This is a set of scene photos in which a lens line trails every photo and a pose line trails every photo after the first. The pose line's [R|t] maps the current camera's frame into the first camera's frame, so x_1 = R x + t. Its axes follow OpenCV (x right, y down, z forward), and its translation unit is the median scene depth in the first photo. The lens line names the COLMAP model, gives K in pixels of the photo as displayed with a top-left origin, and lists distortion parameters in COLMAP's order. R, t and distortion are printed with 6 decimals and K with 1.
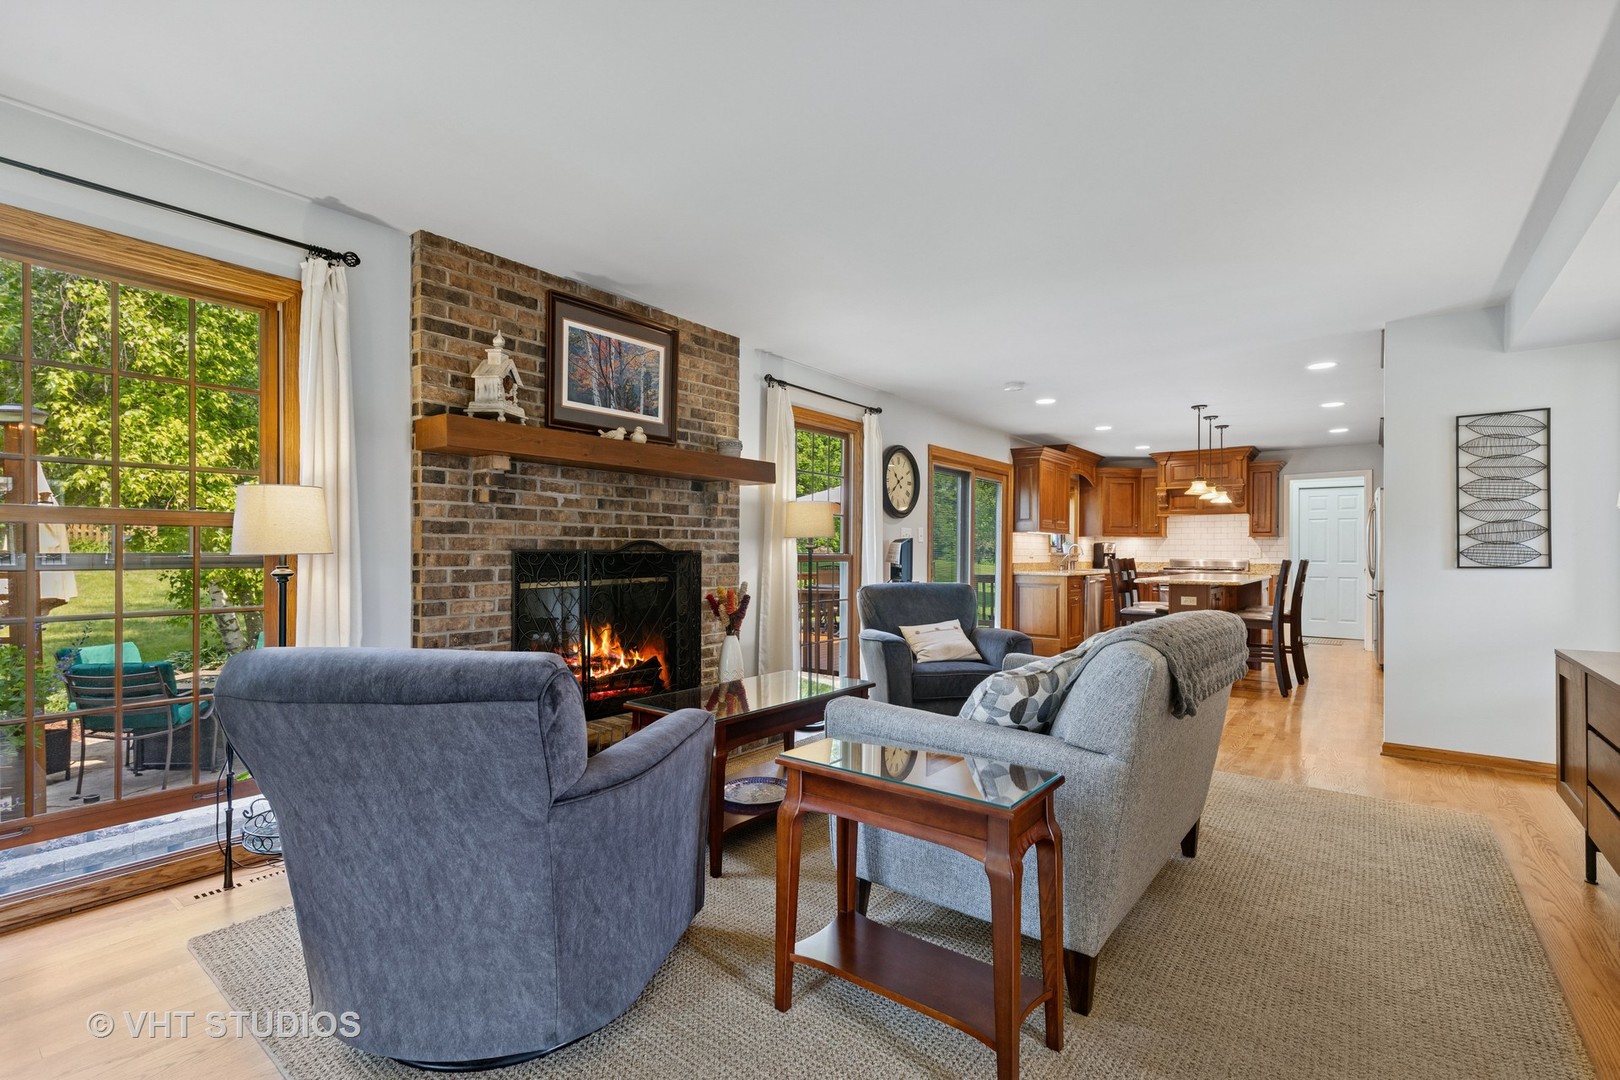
lens RADIAL K [[730.4, 0, 812.3], [0, 730.4, 555.5], [0, 0, 1]] dist [0.002206, -0.001062]
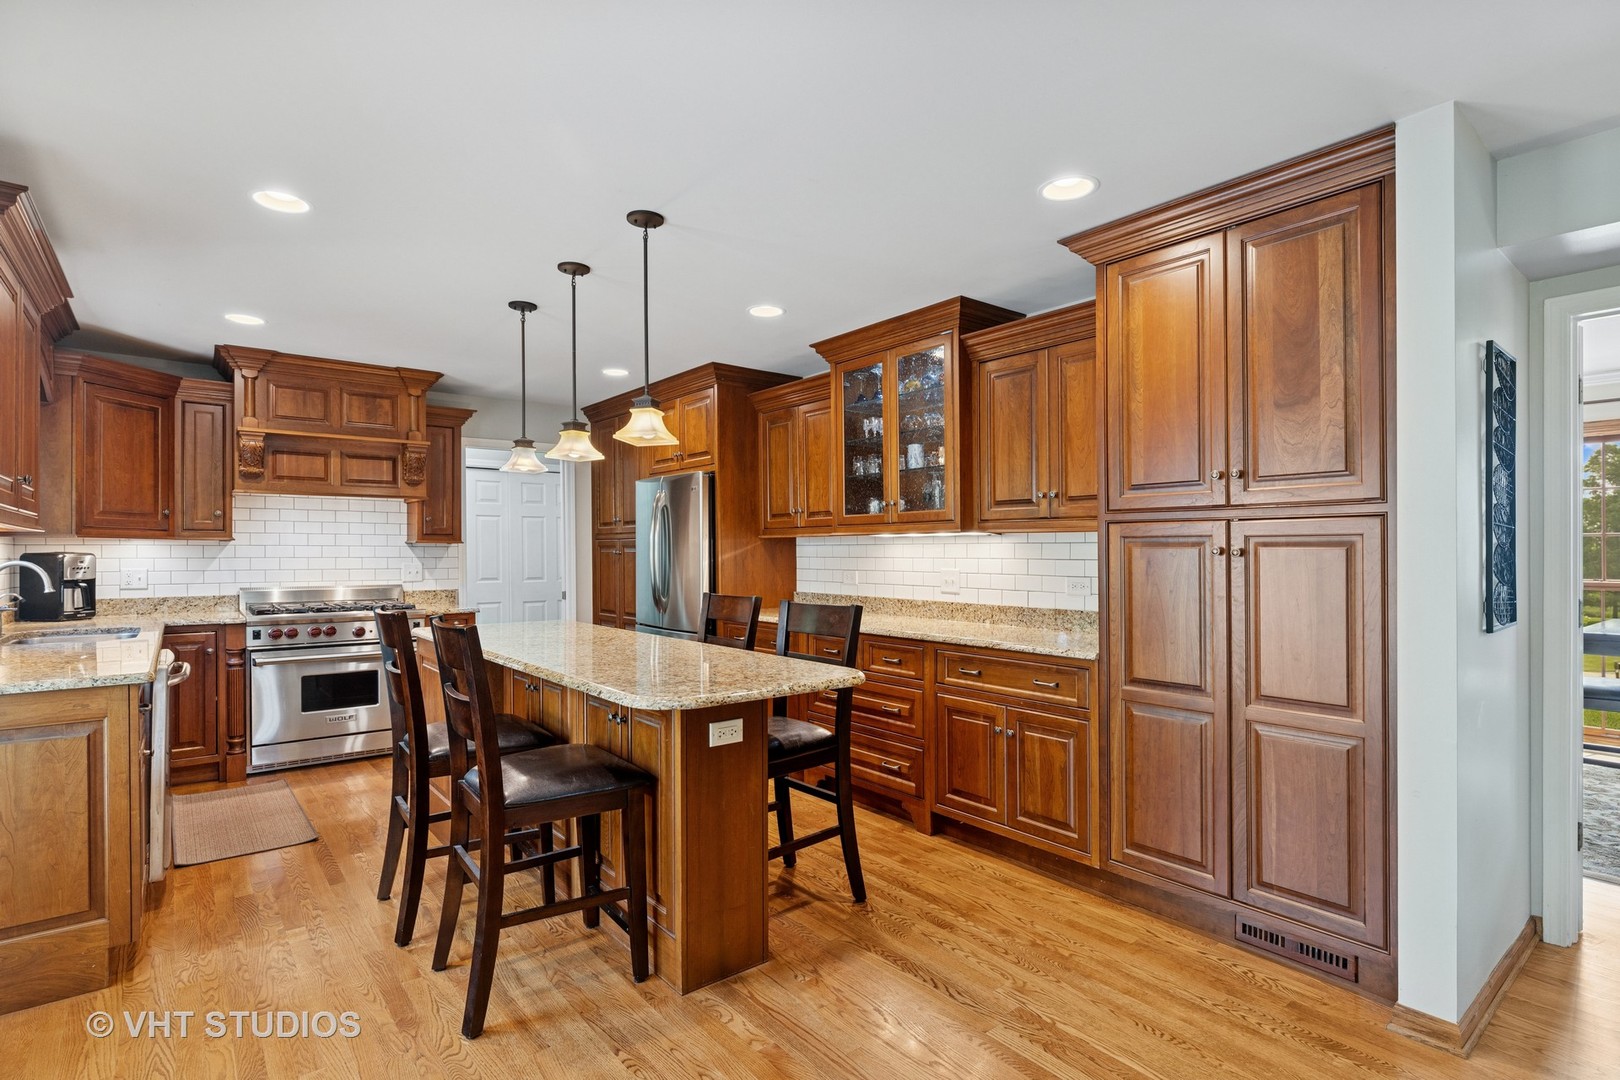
lens RADIAL K [[790.0, 0, 814.0], [0, 790.0, 547.2], [0, 0, 1]] dist [-0.001847, -0.000365]
pose [[0.234984, 0.002821, 0.971995, 0.230504], [0.004751, 0.999981, -0.004051, -0.043685], [-0.971988, 0.005570, 0.234966, 1.357019]]
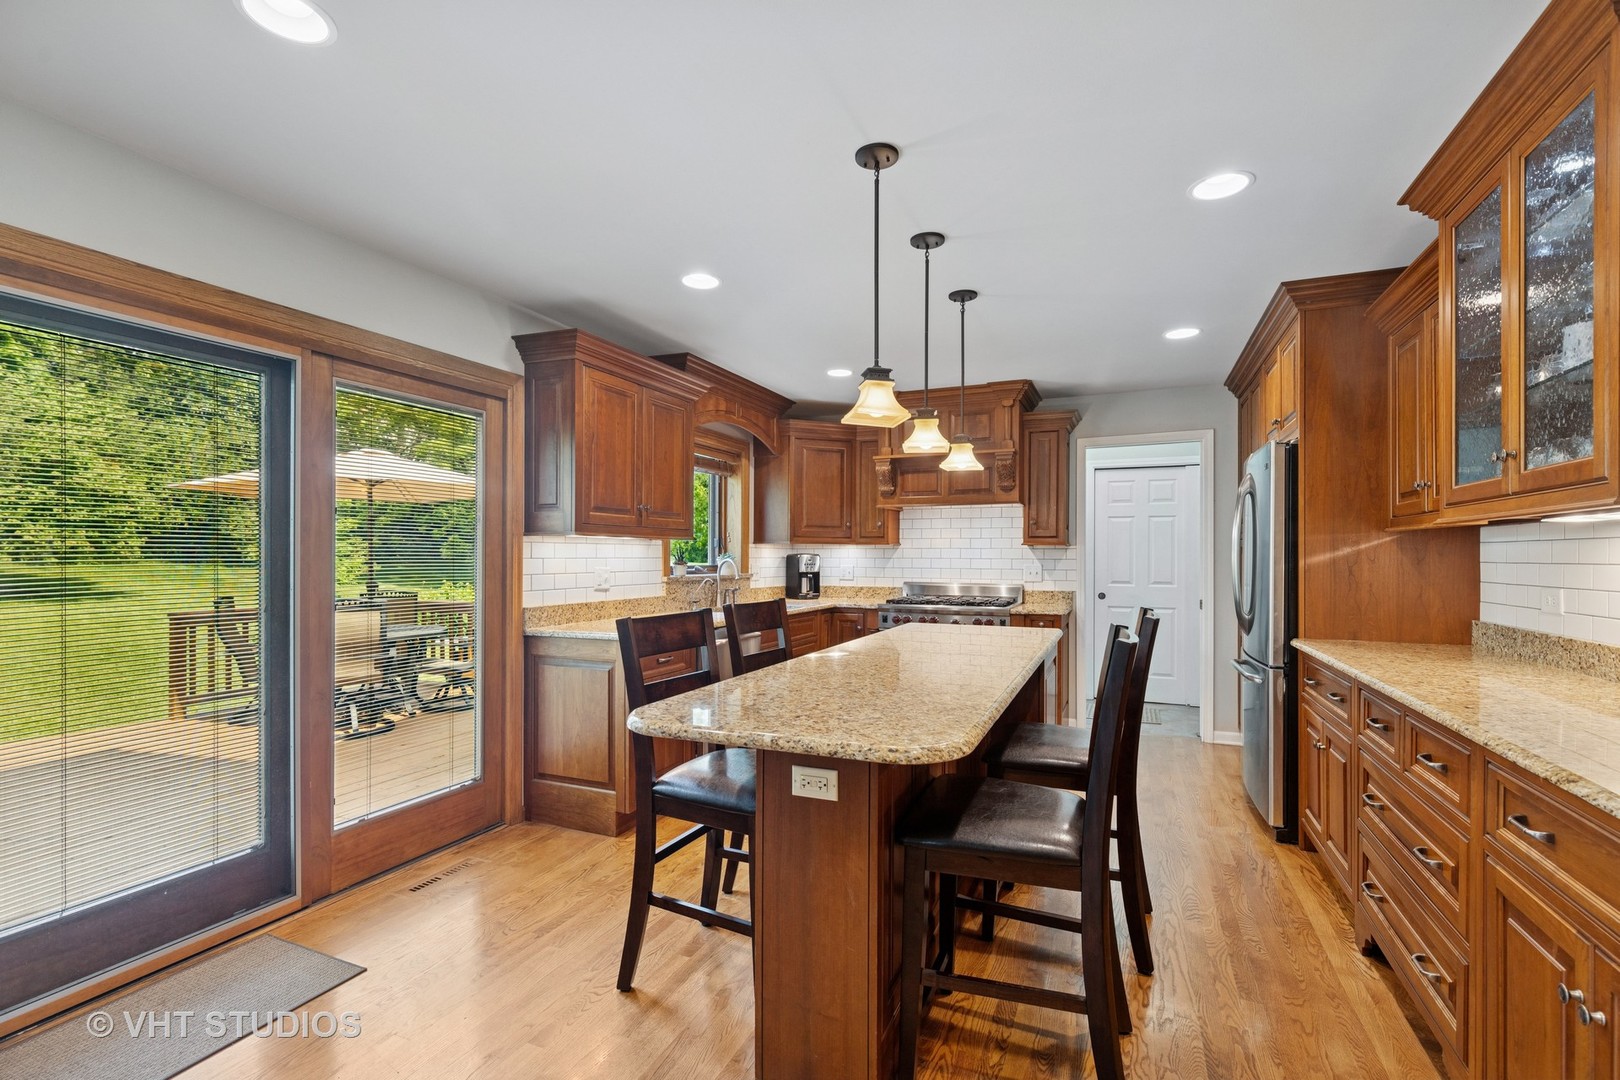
lens RADIAL K [[730.4, 0, 808.9], [0, 730.4, 557.6], [0, 0, 1]] dist [0.002206, -0.001062]
pose [[0.970508, -0.001808, 0.241064, 0.699343], [0.001761, 0.999998, 0.000411, -0.038496], [-0.241064, 0.000025, 0.970509, 1.143597]]
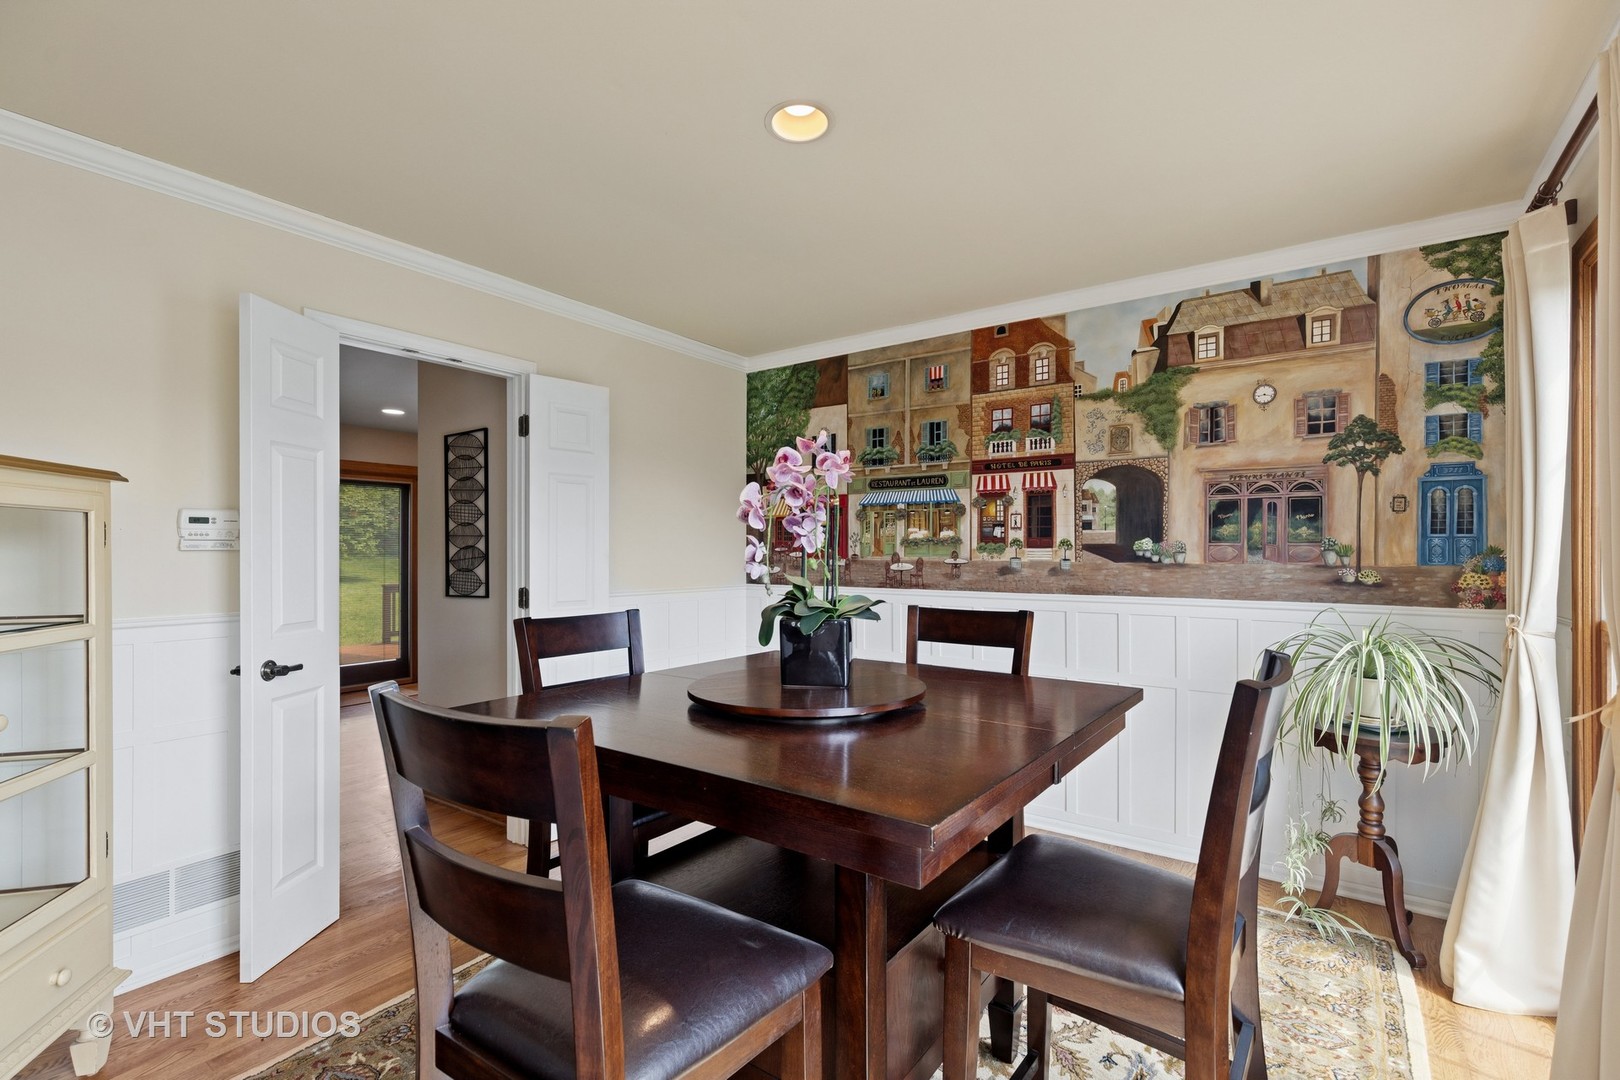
lens RADIAL K [[730.4, 0, 809.0], [0, 730.4, 549.1], [0, 0, 1]] dist [0.002206, -0.001062]
pose [[0.999055, -0.005089, 0.043174, 1.333647], [0.005445, 0.999952, -0.008134, -0.034234], [-0.043130, 0.008361, 0.999034, 0.039814]]
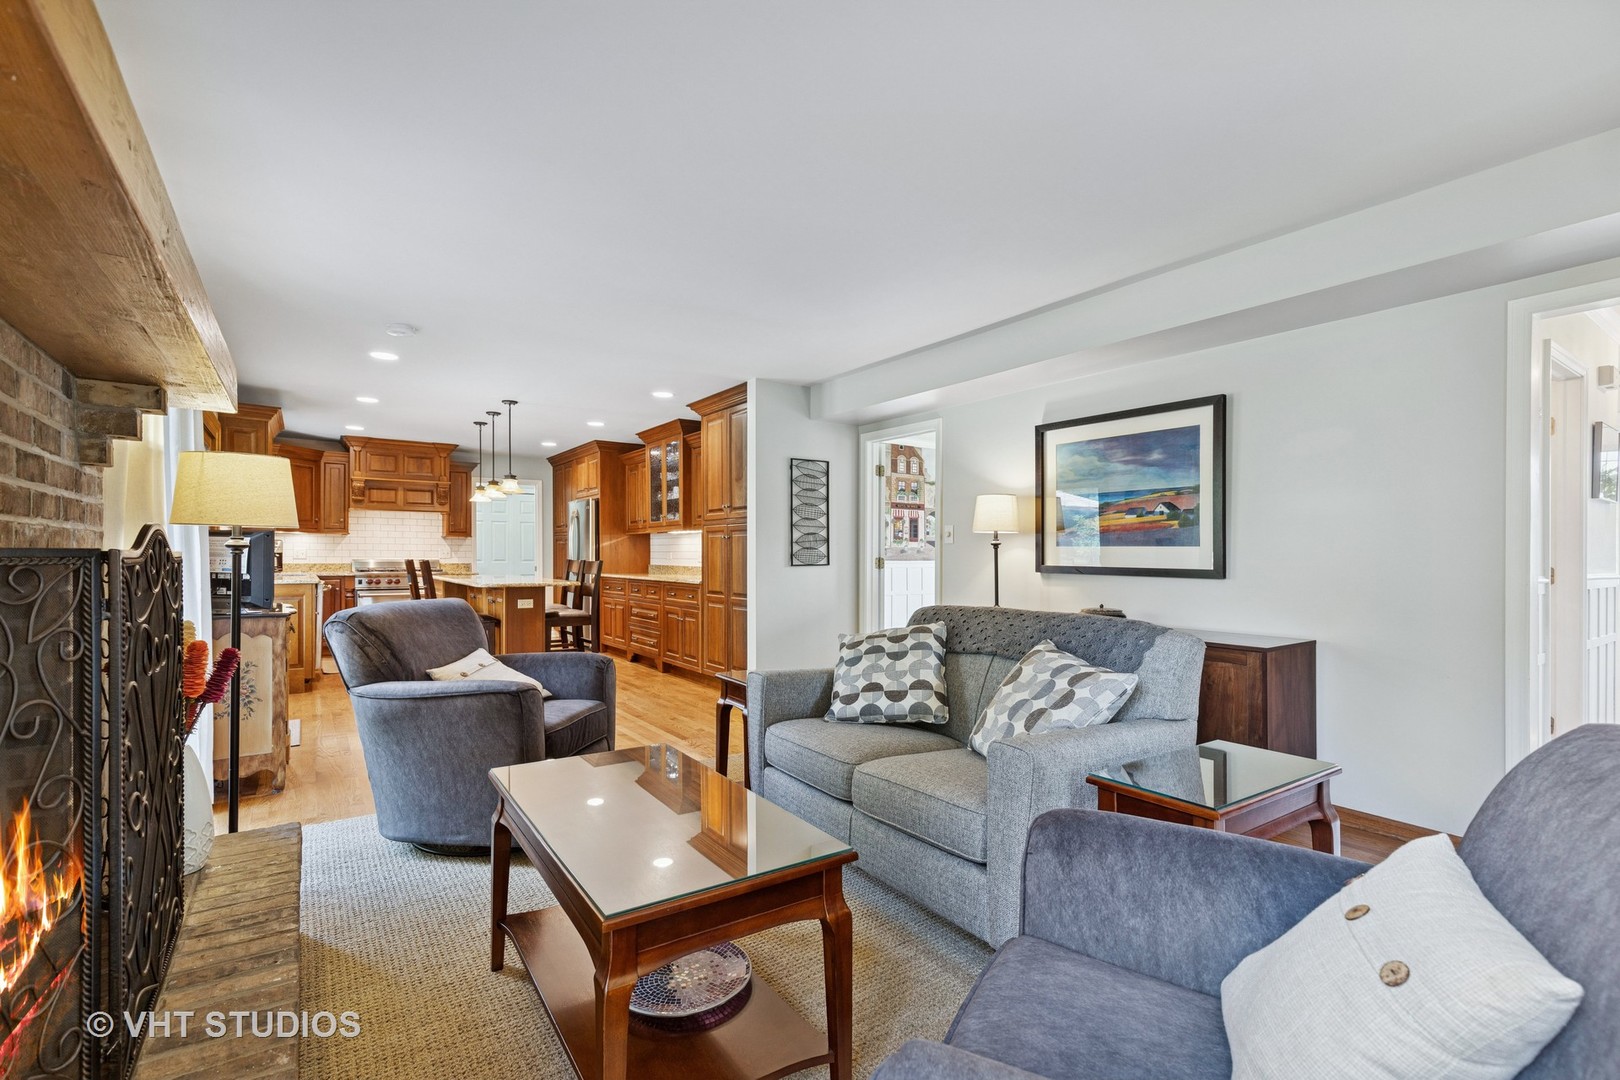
lens RADIAL K [[730.4, 0, 814.9], [0, 730.4, 550.8], [0, 0, 1]] dist [0.002206, -0.001062]
pose [[0.298985, 0.004392, 0.954248, -0.454990], [-0.001048, 0.999990, -0.004274, -0.006053], [-0.954257, 0.000278, 0.298987, 0.543902]]
